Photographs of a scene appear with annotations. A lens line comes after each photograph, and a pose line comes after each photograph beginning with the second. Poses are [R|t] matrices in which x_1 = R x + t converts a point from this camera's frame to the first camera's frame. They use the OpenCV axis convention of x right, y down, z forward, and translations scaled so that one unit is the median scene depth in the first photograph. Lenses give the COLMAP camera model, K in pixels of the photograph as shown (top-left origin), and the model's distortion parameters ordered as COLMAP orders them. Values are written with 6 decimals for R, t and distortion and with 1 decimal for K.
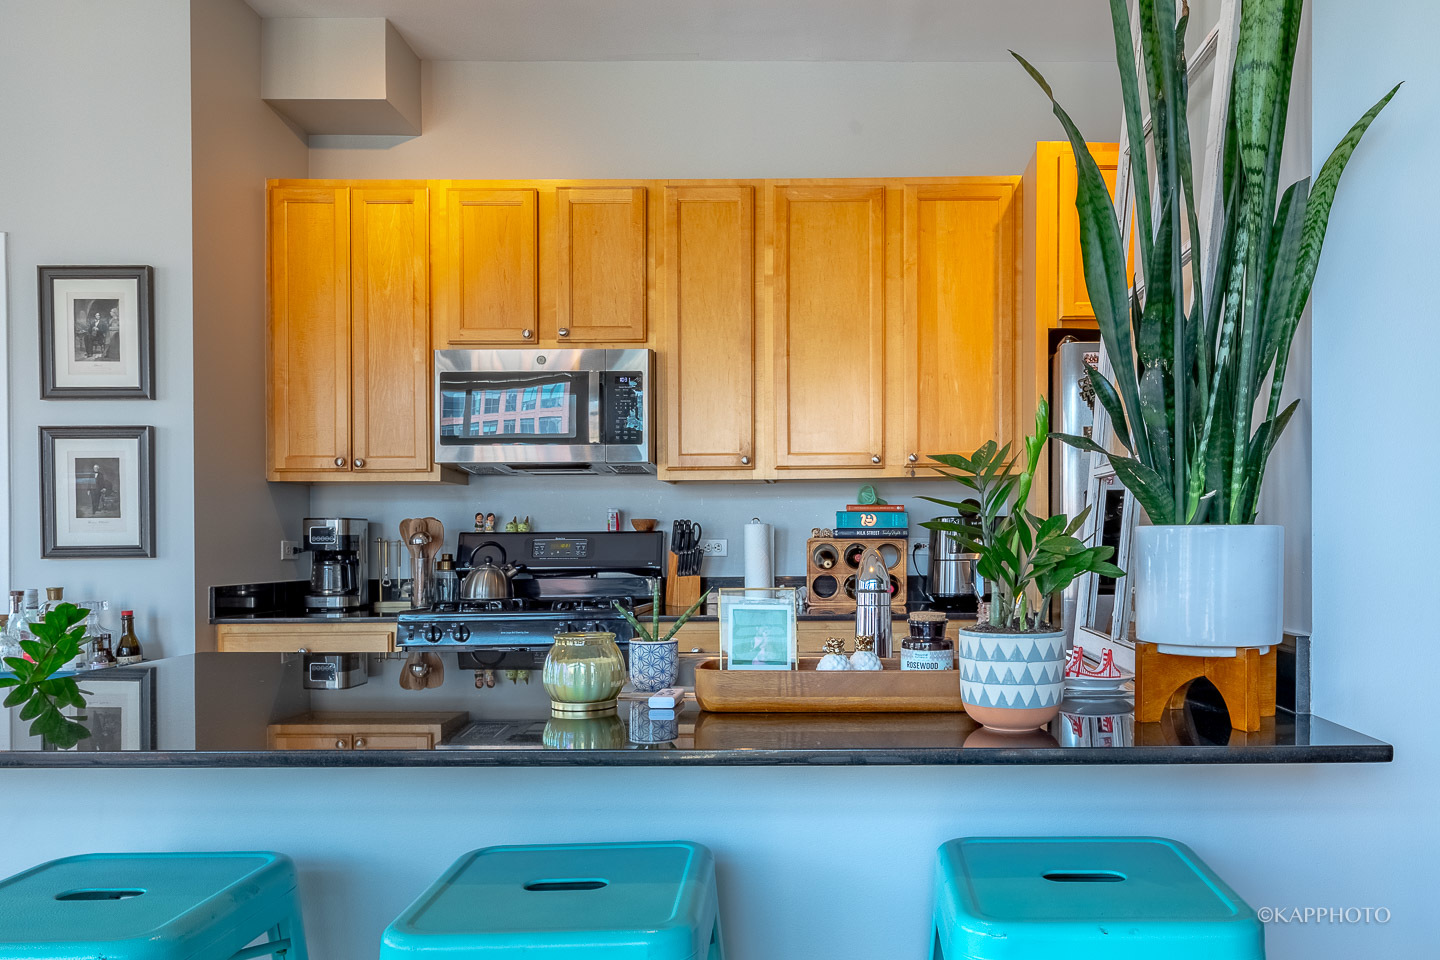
lens RADIAL K [[1076.6, 0, 814.9], [0, 1076.6, 571.9], [0, 0, 1]] dist [-0.004218, -0.002213]
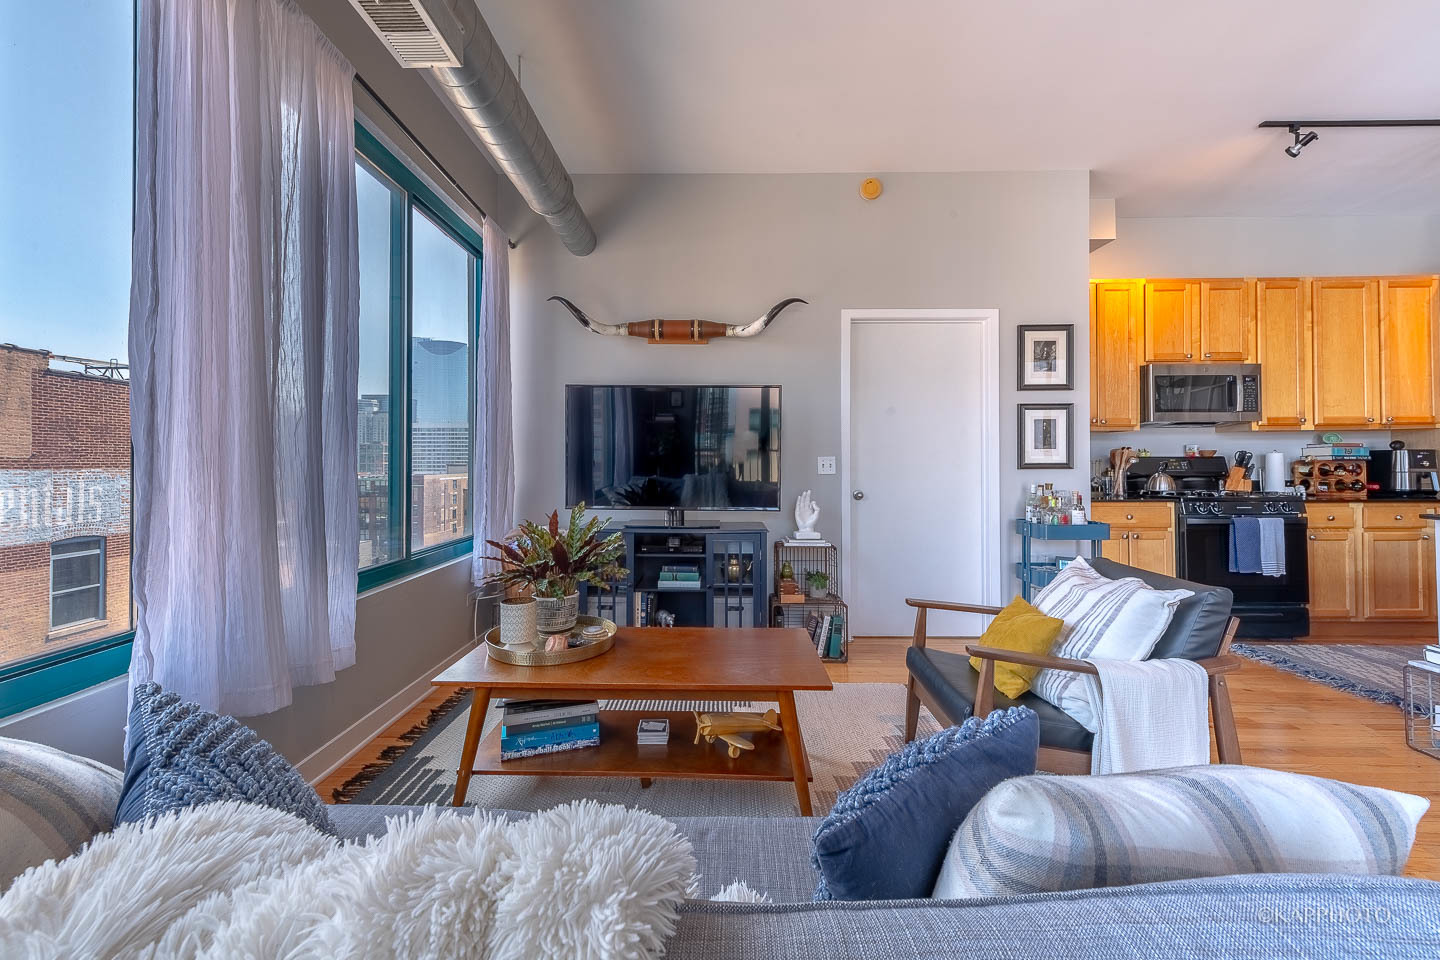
lens RADIAL K [[583.1, 0, 726.5], [0, 583.1, 464.4], [0, 0, 1]] dist [0.013203, -0.004378]
pose [[0.999456, 0.001737, -0.032934, -1.226649], [-0.002629, 0.999631, -0.027048, 0.008985], [0.032875, 0.027119, 0.999091, -0.108198]]
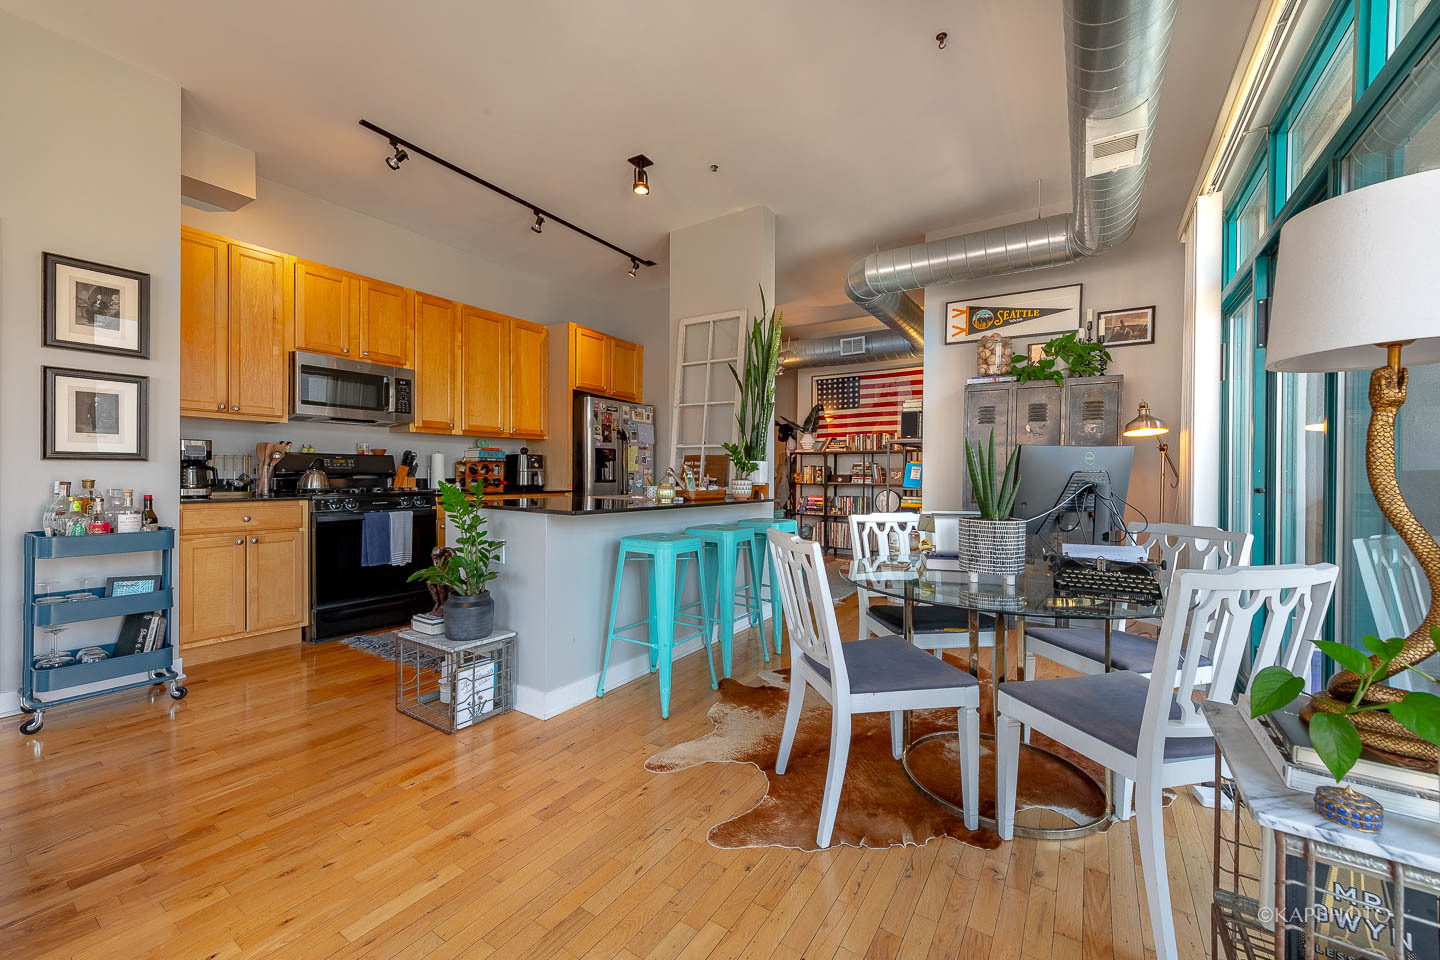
lens RADIAL K [[583.1, 0, 731.6], [0, 583.1, 477.9], [0, 0, 1]] dist [0.013203, -0.004378]
pose [[0.567019, 0.005089, 0.823689, -0.839786], [0.010234, 0.999860, -0.013222, 0.030465], [-0.823641, 0.015927, 0.566888, -0.174911]]
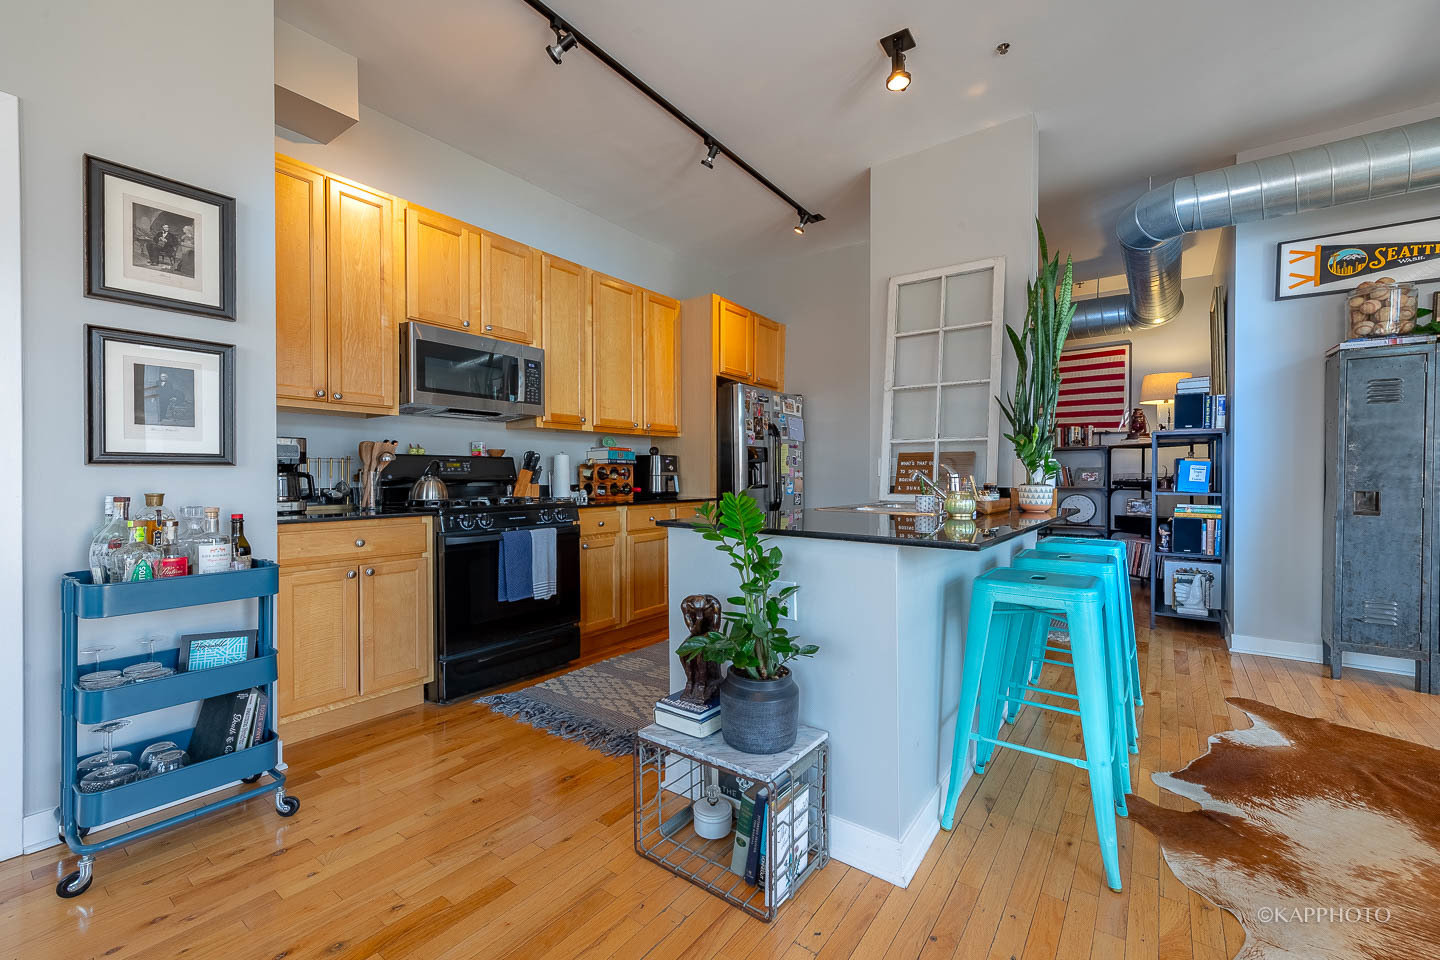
lens RADIAL K [[583.1, 0, 756.4], [0, 583.1, 481.1], [0, 0, 1]] dist [0.013203, -0.004378]
pose [[0.579339, -0.001313, 0.815085, -0.797729], [0.018153, 0.999771, -0.011292, 0.018370], [-0.814884, 0.021338, 0.579231, 0.224995]]
